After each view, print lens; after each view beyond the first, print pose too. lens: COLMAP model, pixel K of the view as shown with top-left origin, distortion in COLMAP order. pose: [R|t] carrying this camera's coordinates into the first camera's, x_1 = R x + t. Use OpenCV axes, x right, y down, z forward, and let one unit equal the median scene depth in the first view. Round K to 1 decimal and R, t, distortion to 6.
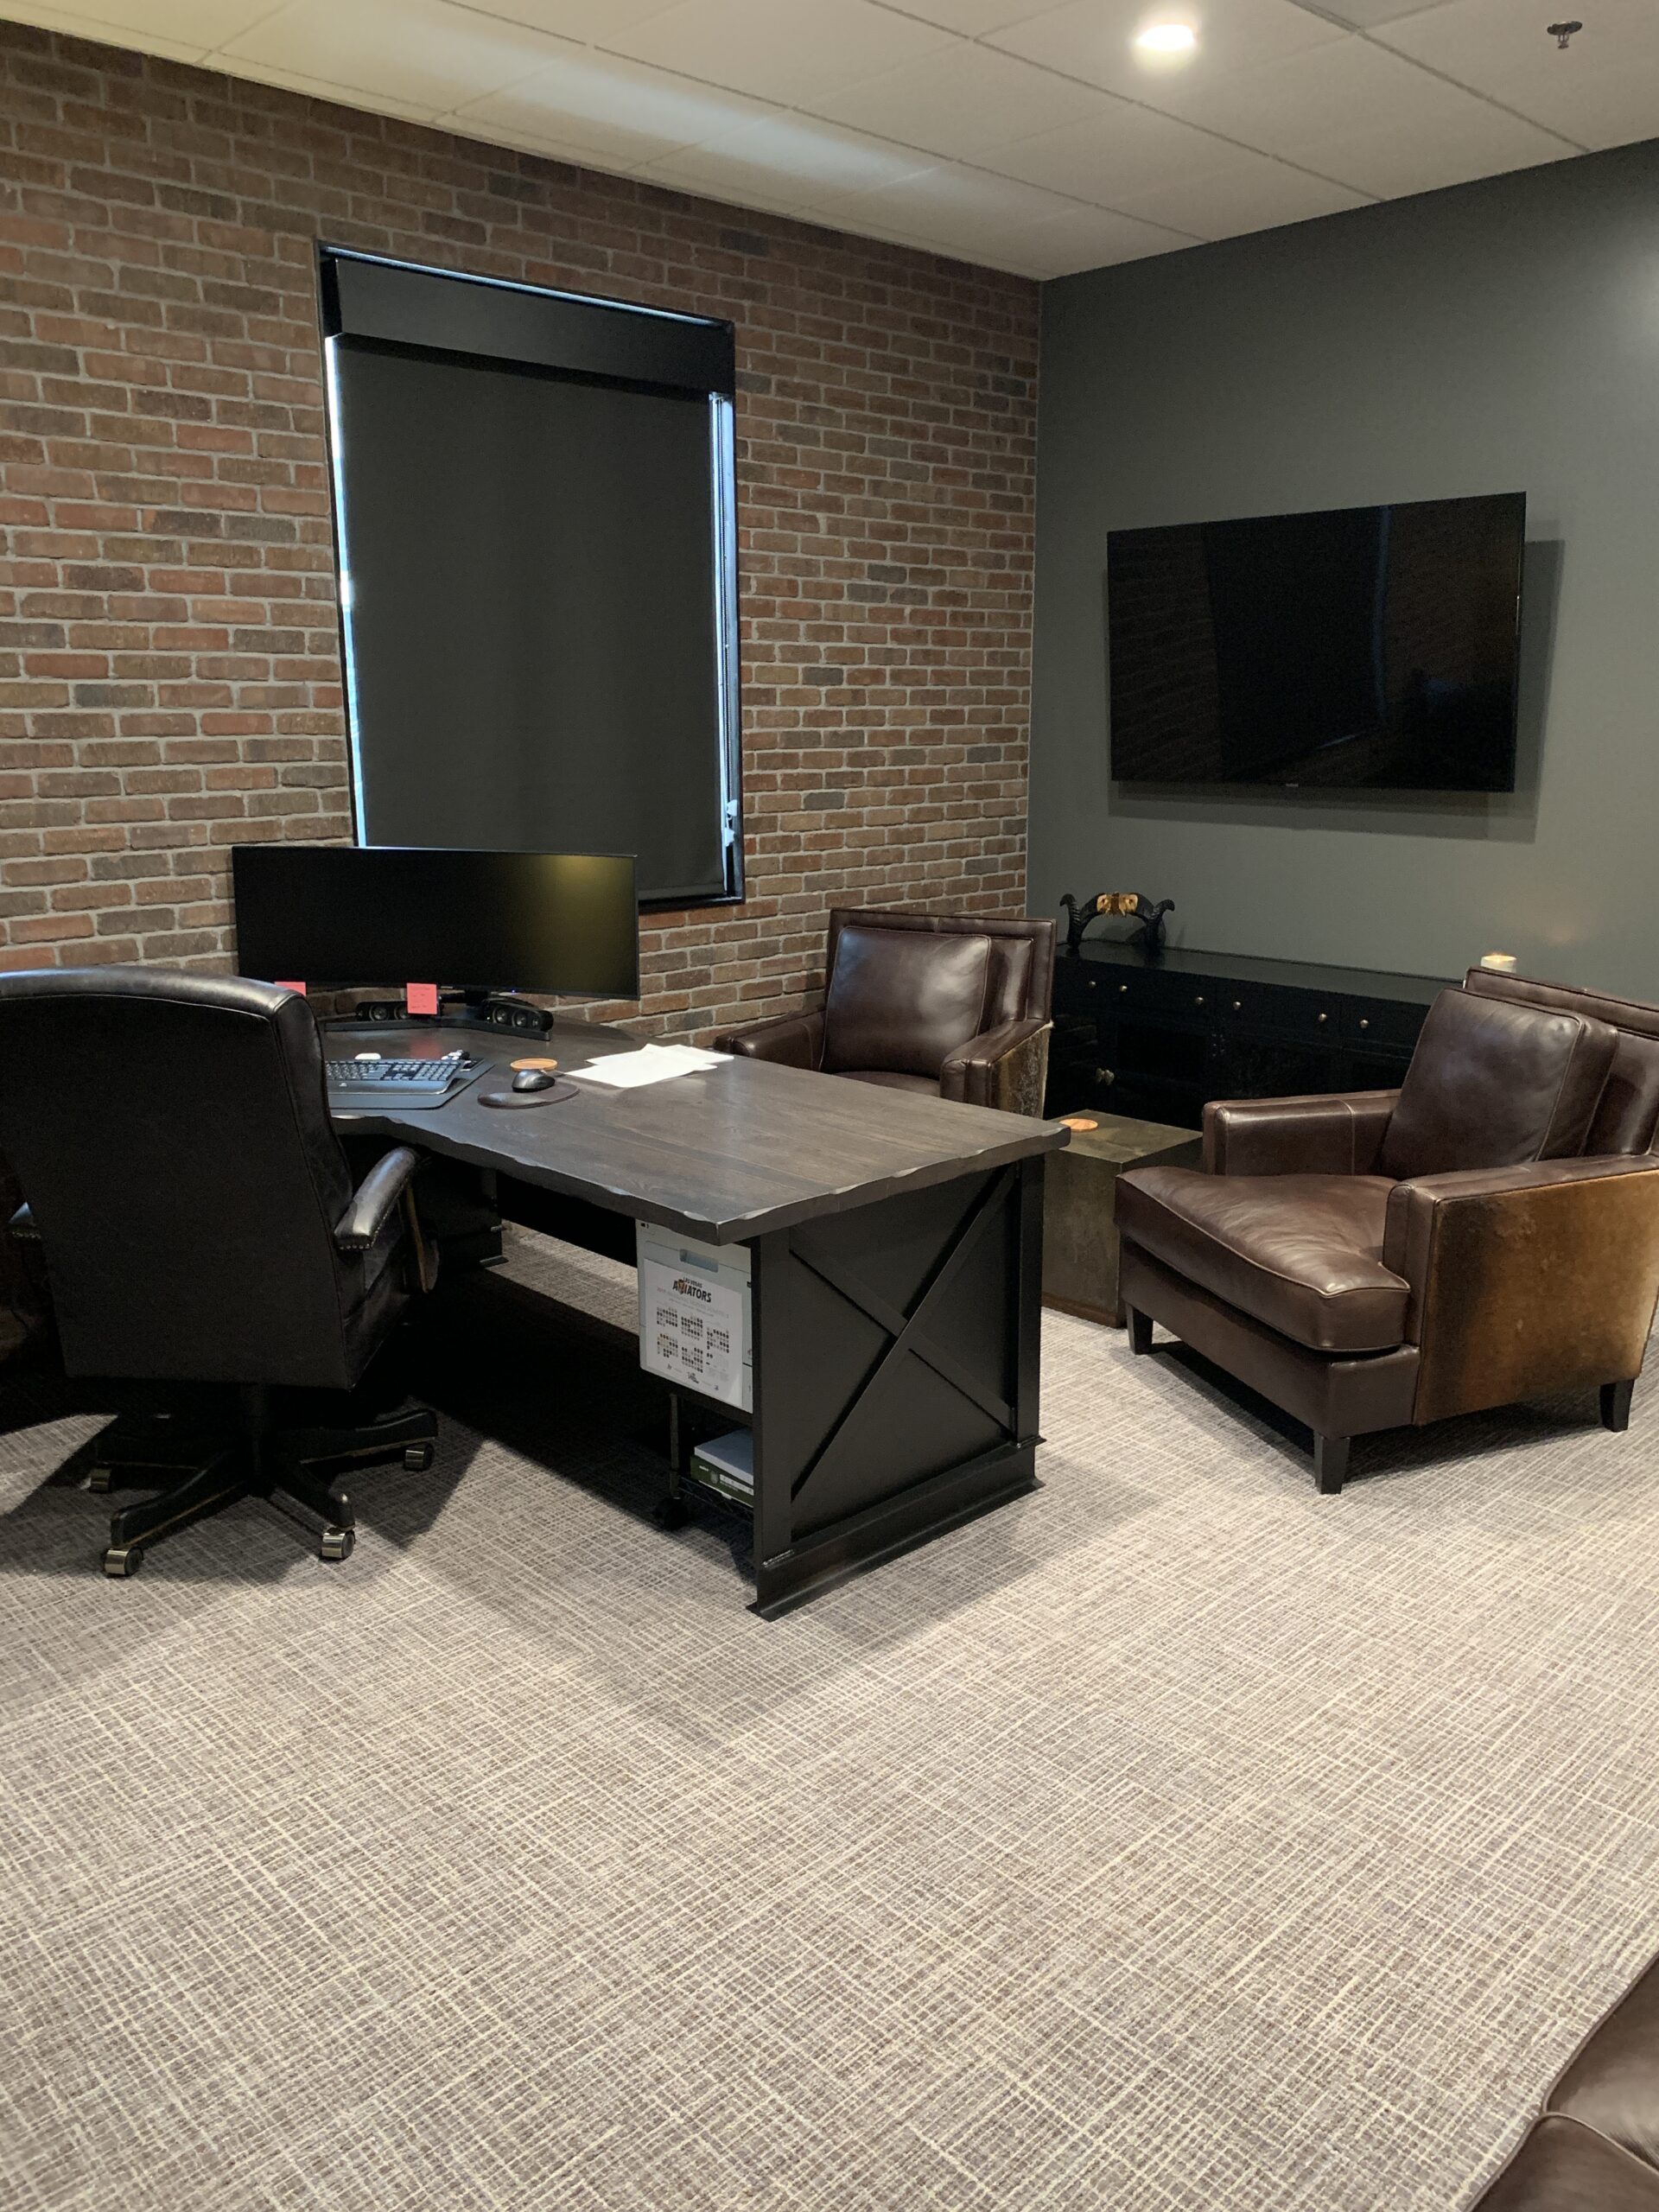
lens RADIAL K [[1707.7, 0, 818.3], [0, 1707.7, 1103.2], [0, 0, 1]] dist [0.005527, 0.001508]
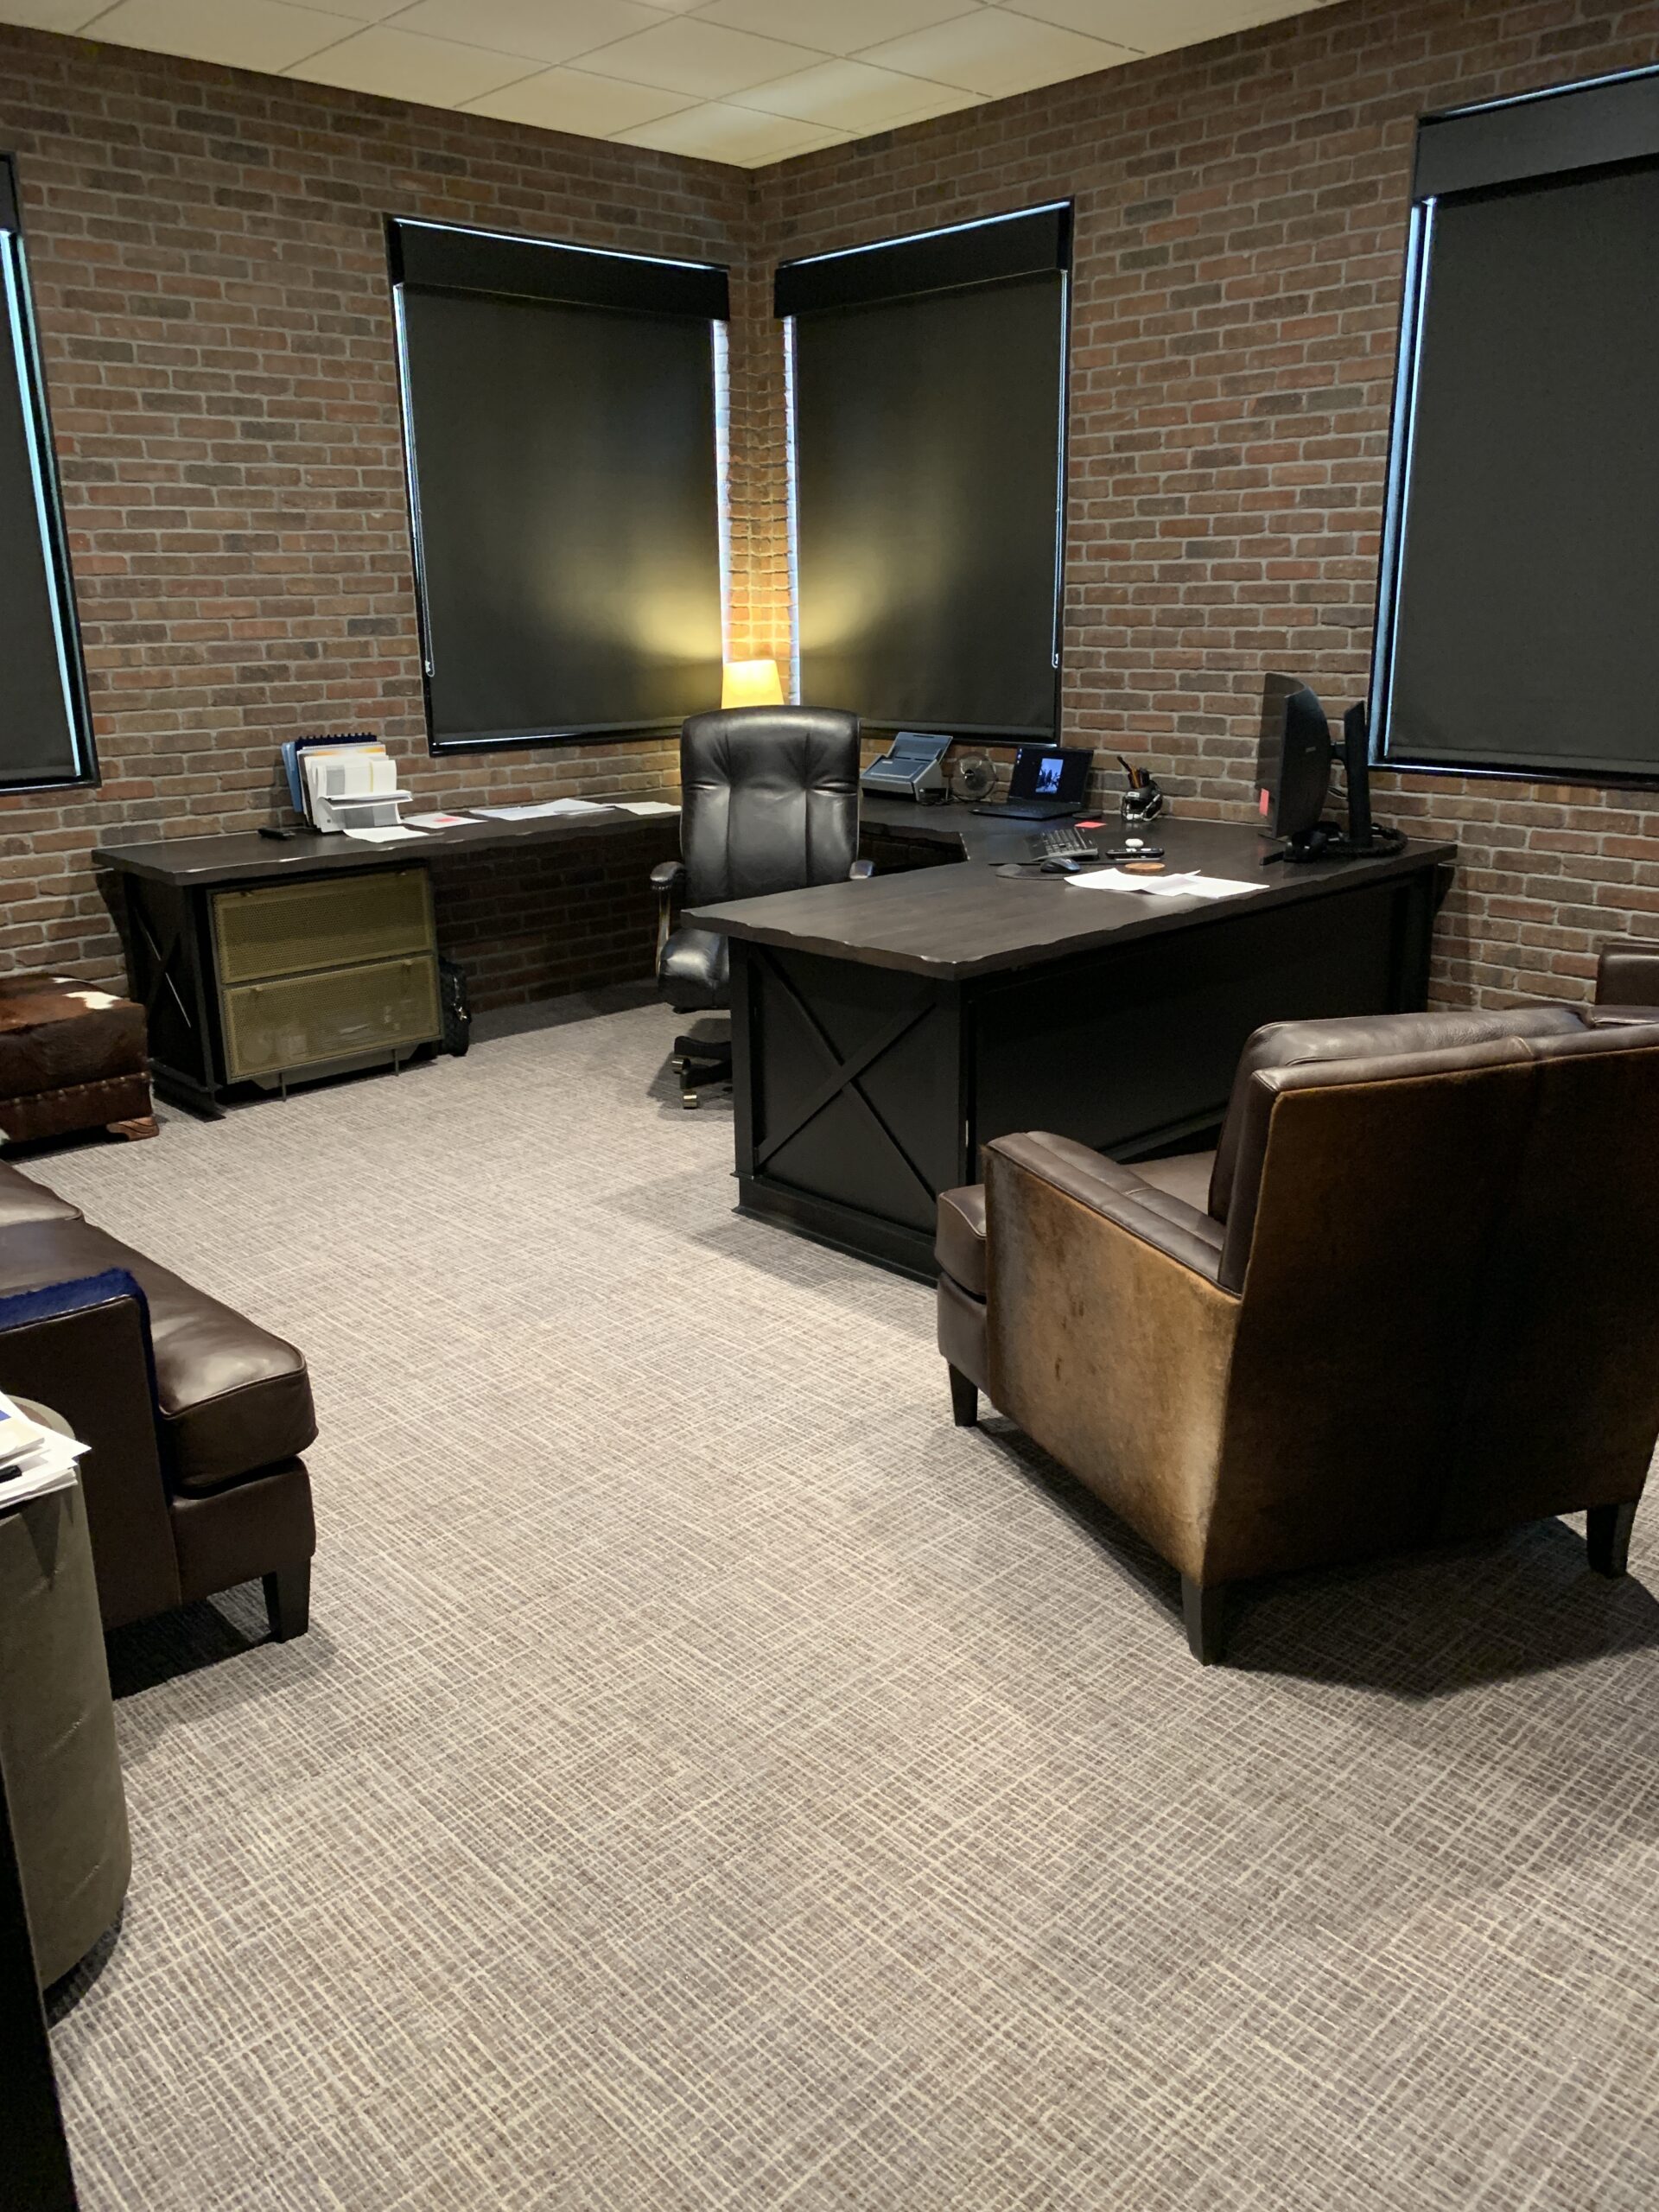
lens RADIAL K [[1707.7, 0, 818.3], [0, 1707.7, 1103.2], [0, 0, 1]] dist [0.005527, 0.001508]
pose [[-0.022680, 0.289580, -0.956885, 0.957544], [-0.213976, 0.933546, 0.287588, -0.150997], [0.976576, 0.211273, 0.040790, 0.726522]]
